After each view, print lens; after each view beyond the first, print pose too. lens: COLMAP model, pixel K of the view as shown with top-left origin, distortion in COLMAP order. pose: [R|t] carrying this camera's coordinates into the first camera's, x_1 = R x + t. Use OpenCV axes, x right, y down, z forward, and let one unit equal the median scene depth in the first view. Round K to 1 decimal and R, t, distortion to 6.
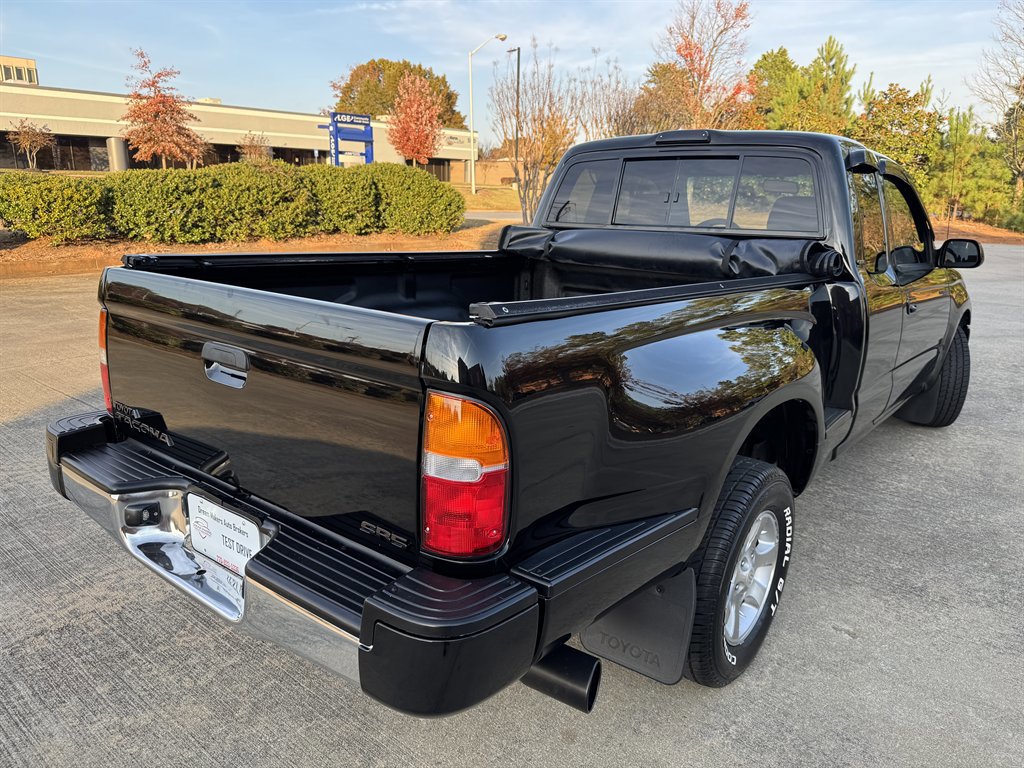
lens RADIAL K [[750.5, 0, 510.8], [0, 750.5, 394.4], [0, 0, 1]] dist [0.000664, -0.000687]
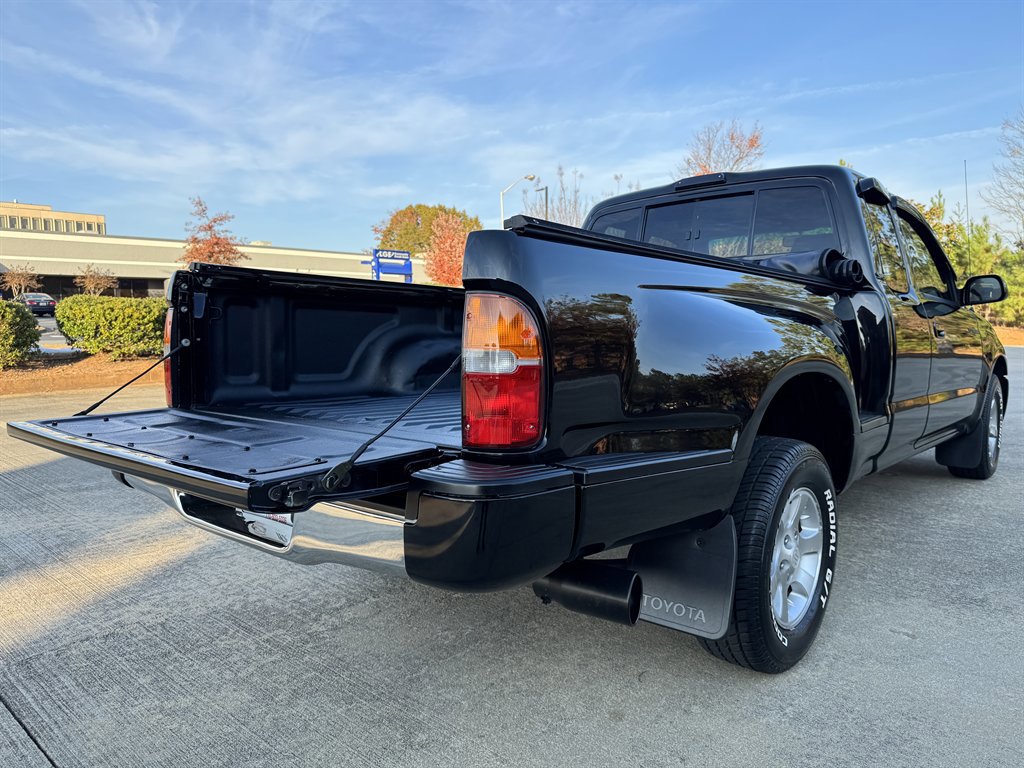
lens RADIAL K [[747.9, 0, 508.7], [0, 747.9, 385.6], [0, 0, 1]] dist [0.014068, -0.015241]
pose [[0.998493, -0.027570, -0.047447, -0.002287], [0.018624, 0.983566, -0.179586, 0.162616], [0.051618, 0.178432, 0.982597, -0.020042]]
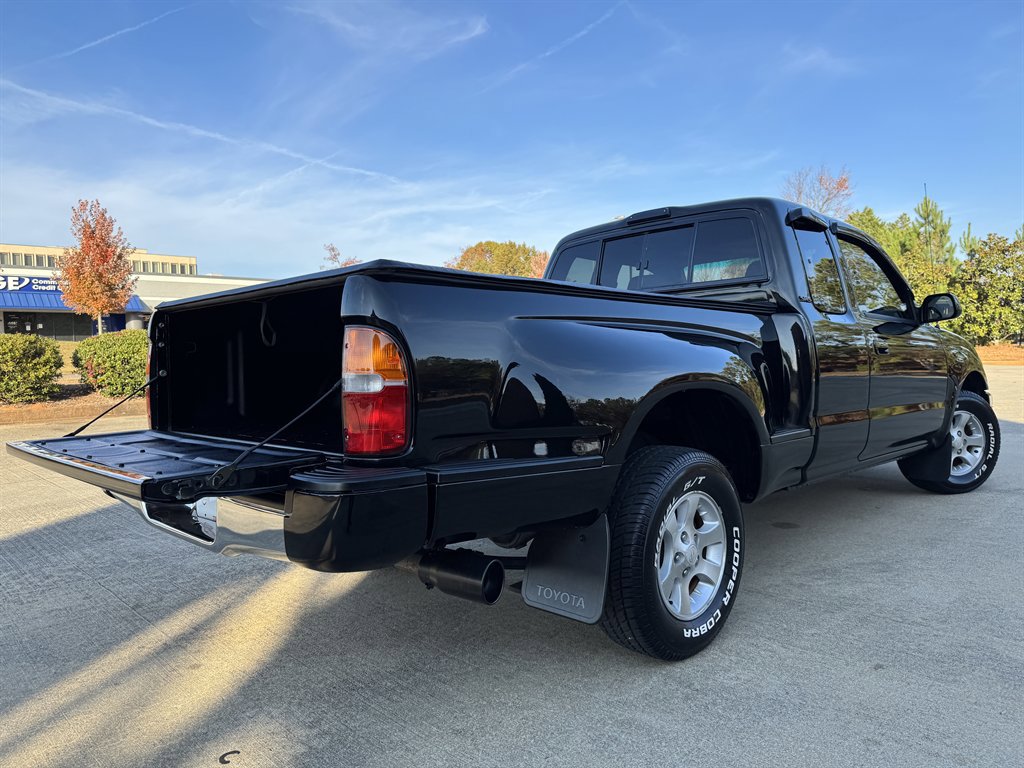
lens RADIAL K [[748.0, 0, 509.2], [0, 748.0, 387.1], [0, 0, 1]] dist [0.036965, -0.047378]
pose [[0.992798, -0.046907, -0.110237, 0.158978], [0.022567, 0.976912, -0.212446, 0.194807], [0.117657, 0.208428, 0.970935, -0.118905]]
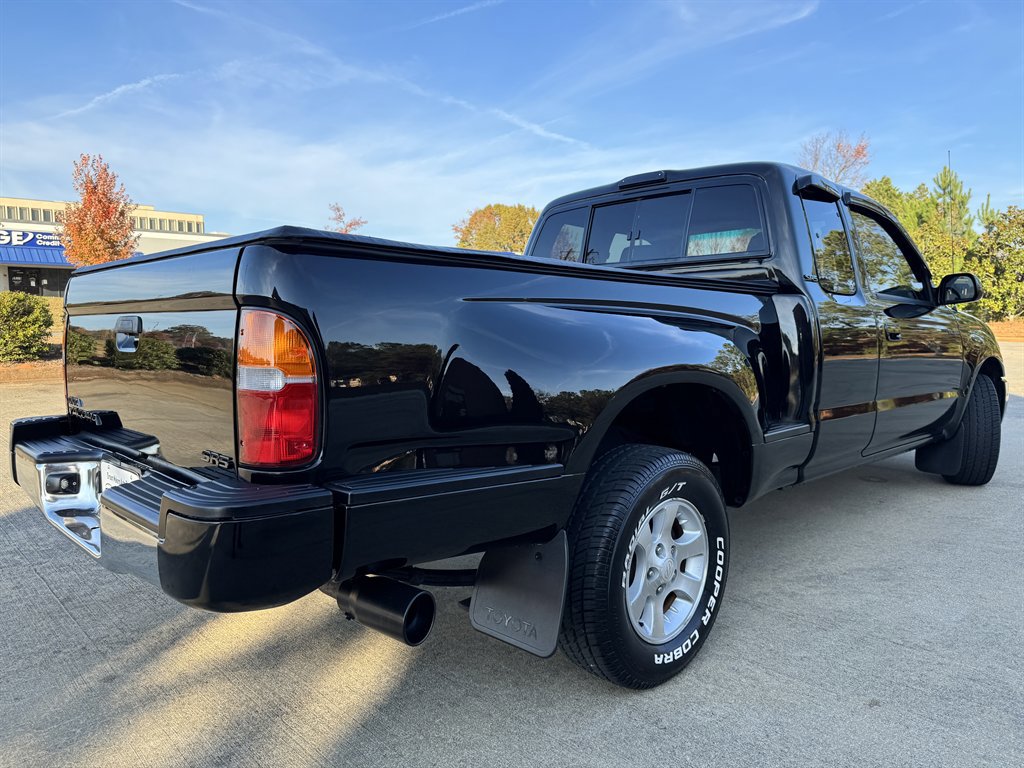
lens RADIAL K [[747.9, 0, 508.7], [0, 747.9, 385.6], [0, 0, 1]] dist [0.014068, -0.015241]
pose [[0.992113, -0.020271, -0.123693, 0.204356], [-0.000774, 0.985826, -0.167771, 0.143973], [0.125341, 0.166544, 0.978035, -0.001819]]
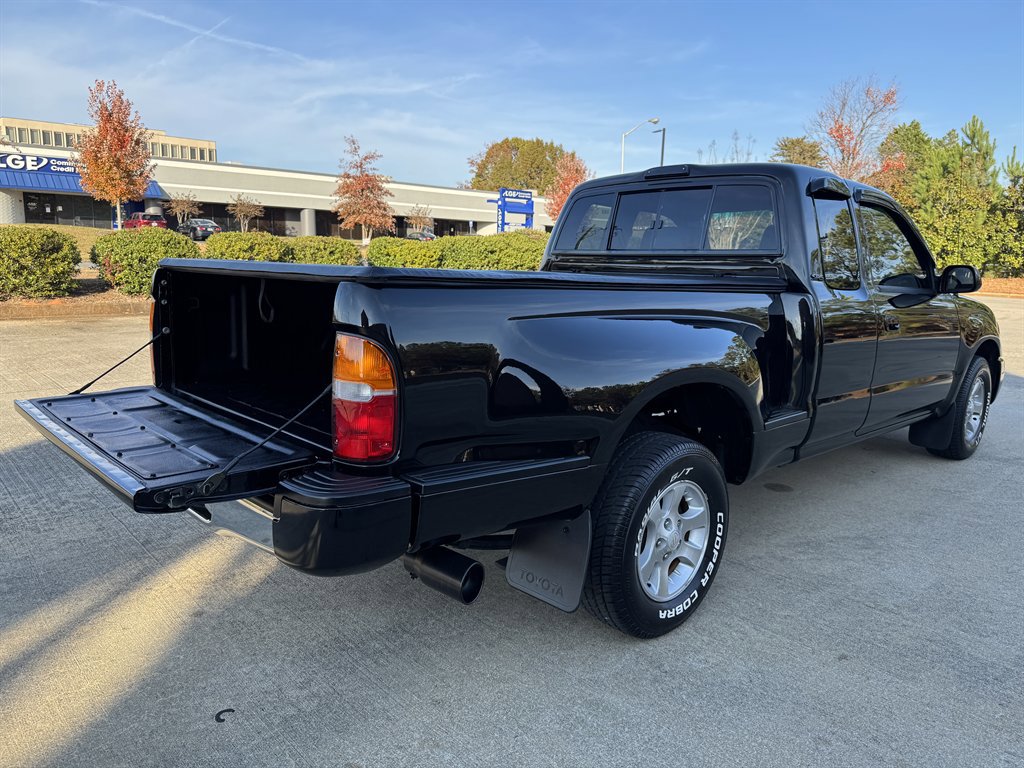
lens RADIAL K [[748.0, 0, 509.2], [0, 748.0, 387.1], [0, 0, 1]] dist [0.036965, -0.047378]
pose [[0.990552, 0.020964, -0.135529, 0.188791], [-0.032249, 0.996142, -0.081612, 0.095040], [0.133295, 0.085212, 0.987406, -0.138786]]
